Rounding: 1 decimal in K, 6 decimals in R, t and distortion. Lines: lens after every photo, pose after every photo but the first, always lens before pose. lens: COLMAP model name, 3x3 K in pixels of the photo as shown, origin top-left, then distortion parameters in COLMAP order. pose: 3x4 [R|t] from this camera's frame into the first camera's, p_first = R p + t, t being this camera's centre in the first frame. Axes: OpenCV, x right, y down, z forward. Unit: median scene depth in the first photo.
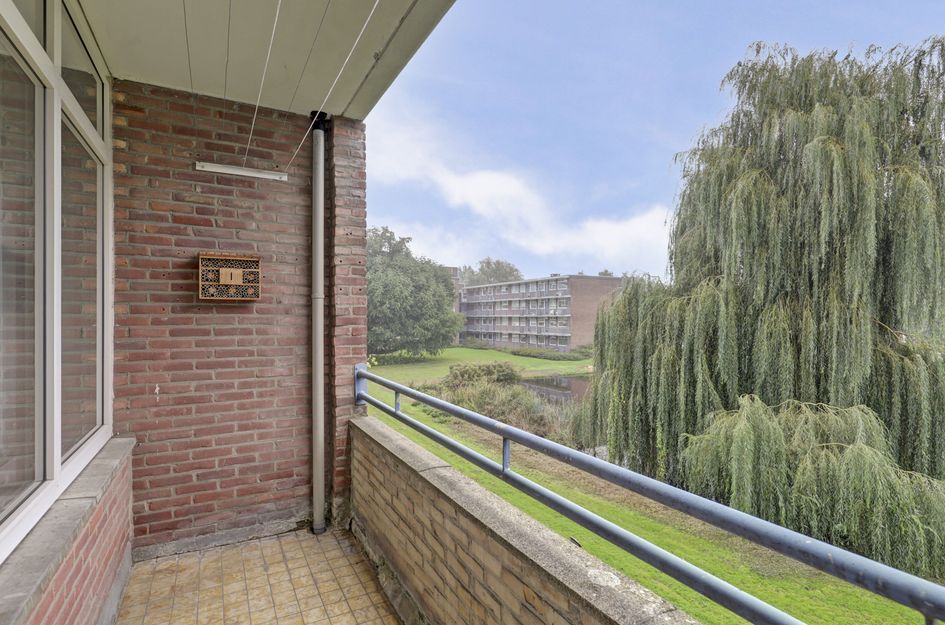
lens RADIAL K [[464.9, 0, 470.4], [0, 464.9, 315.9], [0, 0, 1]] dist [0.000371, 0.000066]
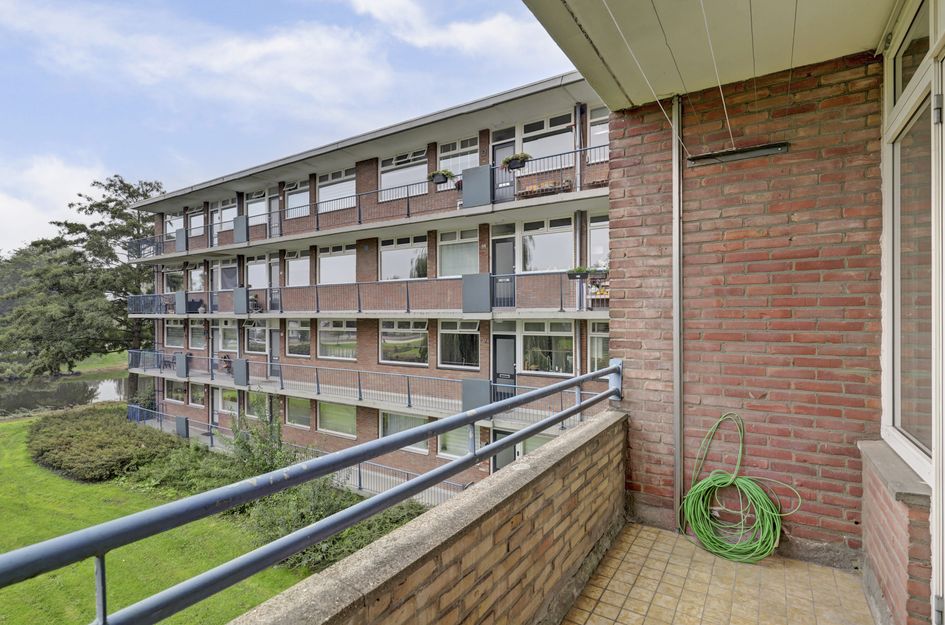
lens RADIAL K [[463.4, 0, 470.8], [0, 463.4, 311.9], [0, 0, 1]] dist [-0.000525, -0.000235]
pose [[-0.467961, 0.009474, 0.883698, -0.081986], [0.004358, 0.999955, -0.008412, 0.002408], [-0.883738, -0.000085, -0.467981, 0.146122]]
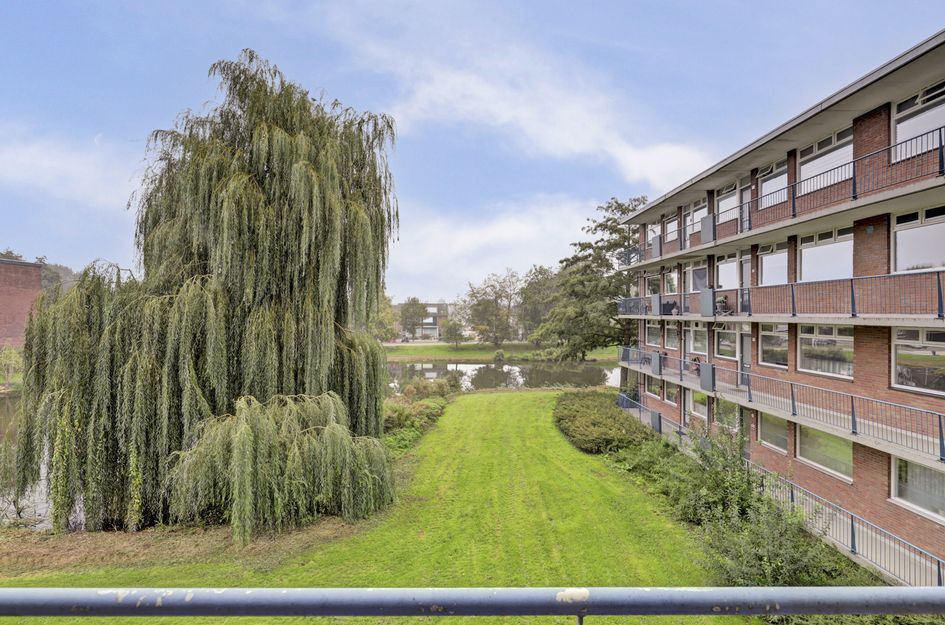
lens RADIAL K [[463.4, 0, 470.8], [0, 463.4, 311.9], [0, 0, 1]] dist [-0.000525, -0.000235]
pose [[0.472980, 0.006057, 0.881052, -0.046171], [-0.002852, 0.999982, -0.005343, -0.008480], [-0.881069, 0.000015, 0.472988, 0.086336]]
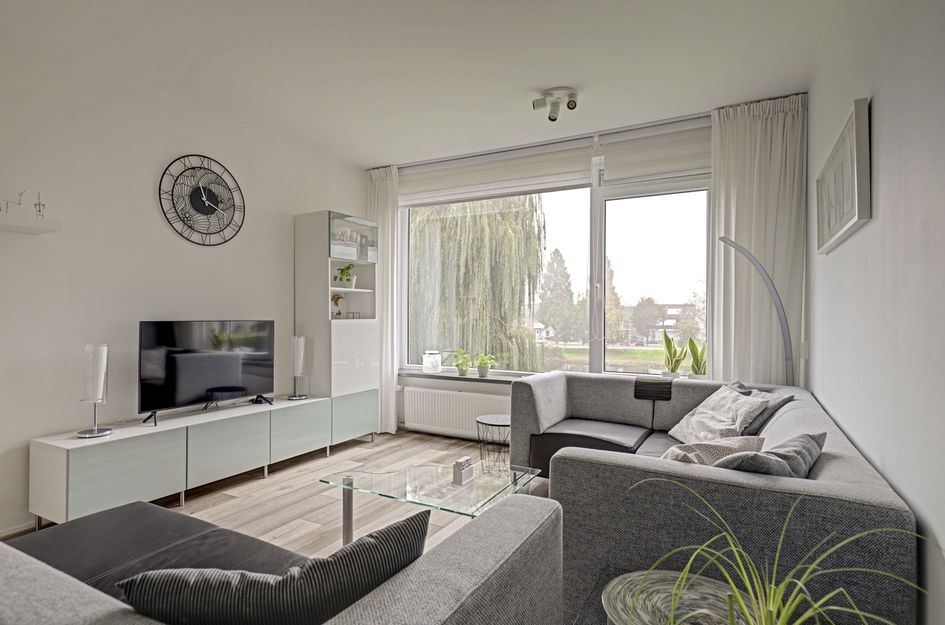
lens RADIAL K [[497.5, 0, 472.5], [0, 497.5, 312.5], [0, 0, 1]] dist [0.001854, 0.000444]
pose [[0.846731, 0.011191, 0.531903, -0.068991], [-0.009944, 0.999937, -0.005208, 0.002850], [-0.531928, -0.000879, 0.846789, -0.344485]]
